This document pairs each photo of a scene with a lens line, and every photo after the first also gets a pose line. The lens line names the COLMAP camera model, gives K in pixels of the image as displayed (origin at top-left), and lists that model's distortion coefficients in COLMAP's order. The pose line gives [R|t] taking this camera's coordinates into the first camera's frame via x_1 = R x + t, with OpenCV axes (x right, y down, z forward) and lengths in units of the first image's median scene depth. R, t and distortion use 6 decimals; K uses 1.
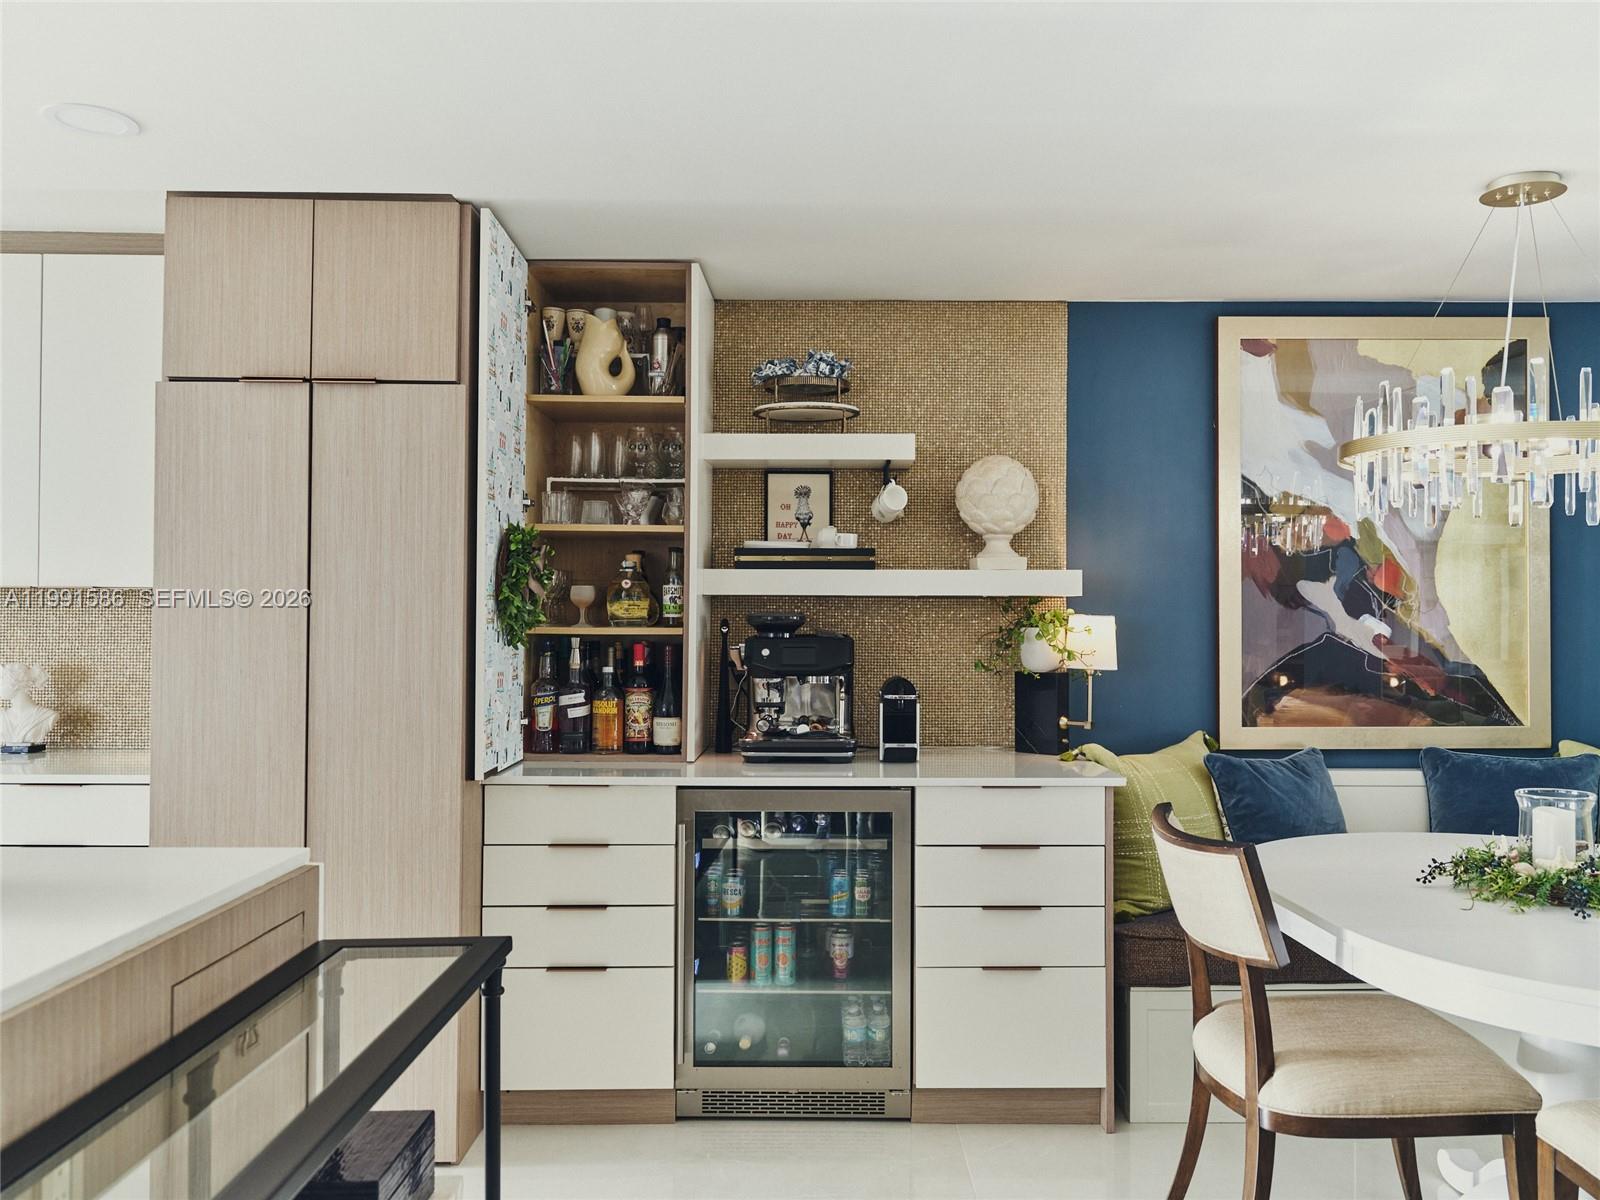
lens RADIAL K [[1237.4, 0, 810.0], [0, 1237.4, 600.7], [0, 0, 1]] dist [0.004736, -0.001523]
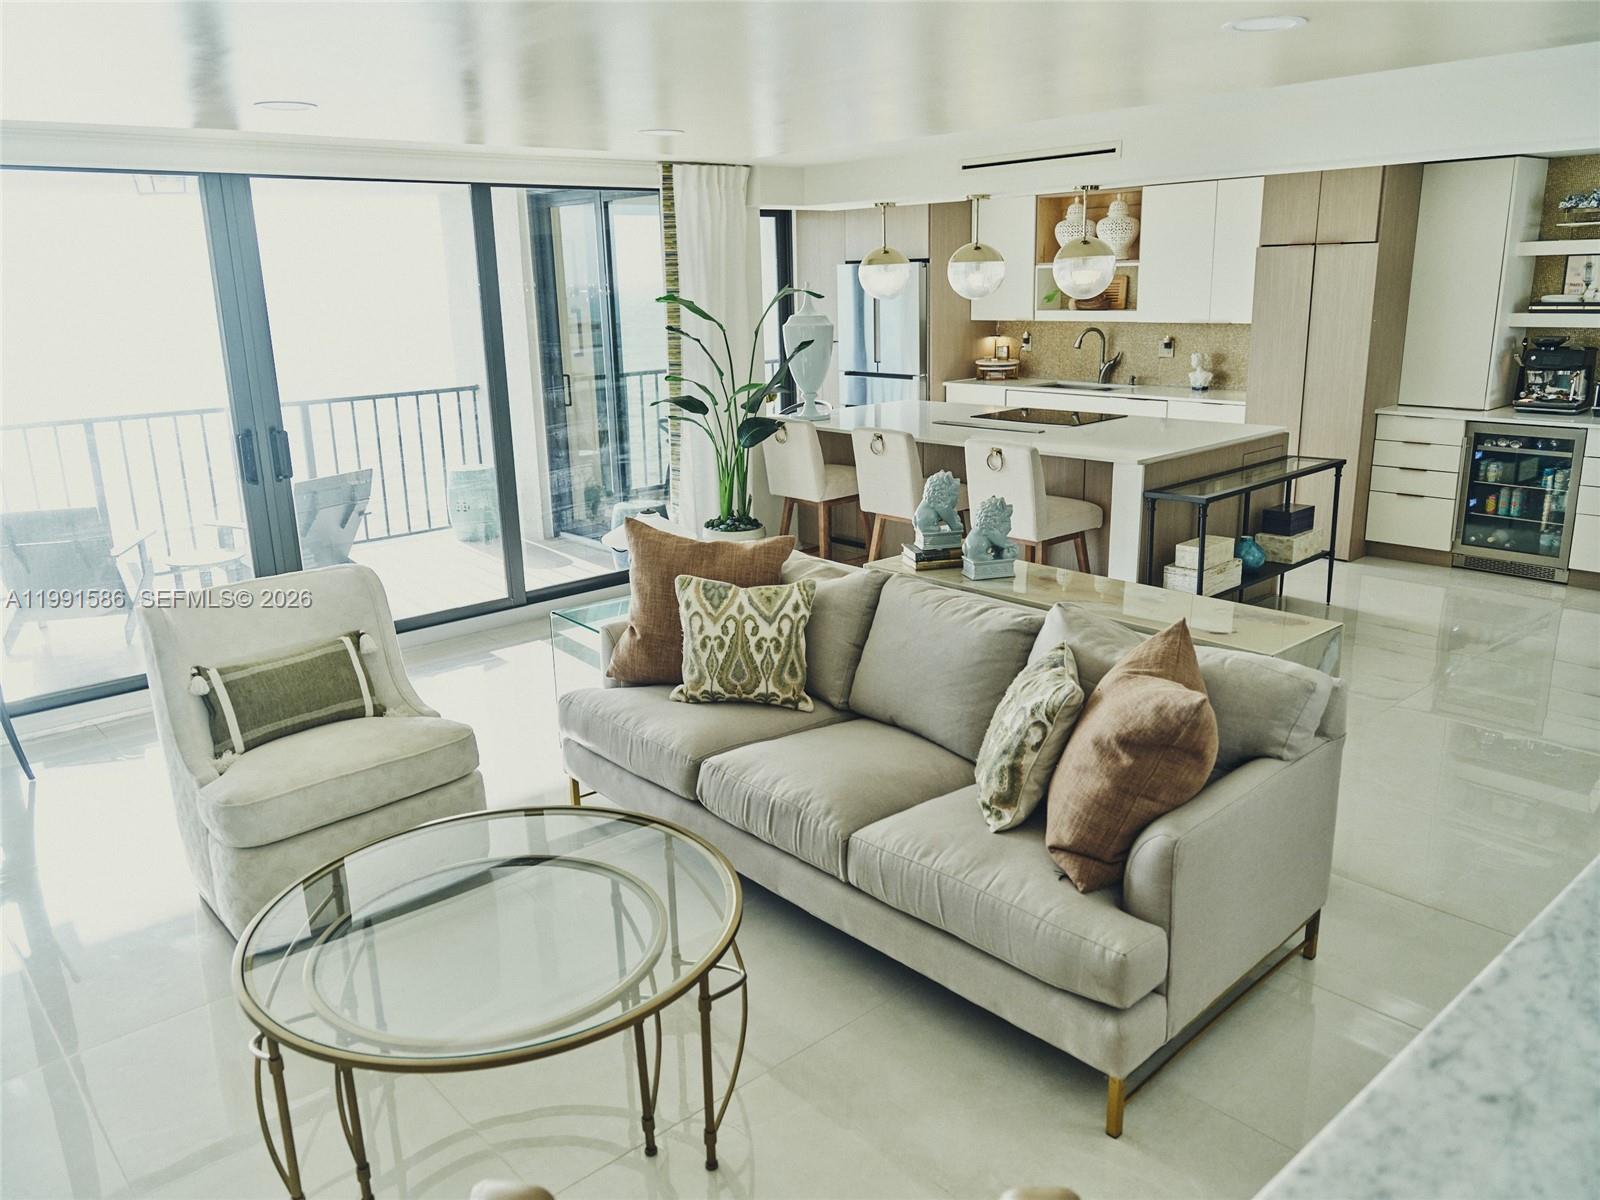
lens RADIAL K [[1206.9, 0, 795.6], [0, 1206.9, 601.8], [0, 0, 1]] dist [-0.002527, 0.002403]
pose [[0.654691, 0.177451, -0.734773, 0.685610], [0.046162, 0.960854, 0.273181, -0.167565], [0.754486, -0.212768, 0.620871, -1.203125]]
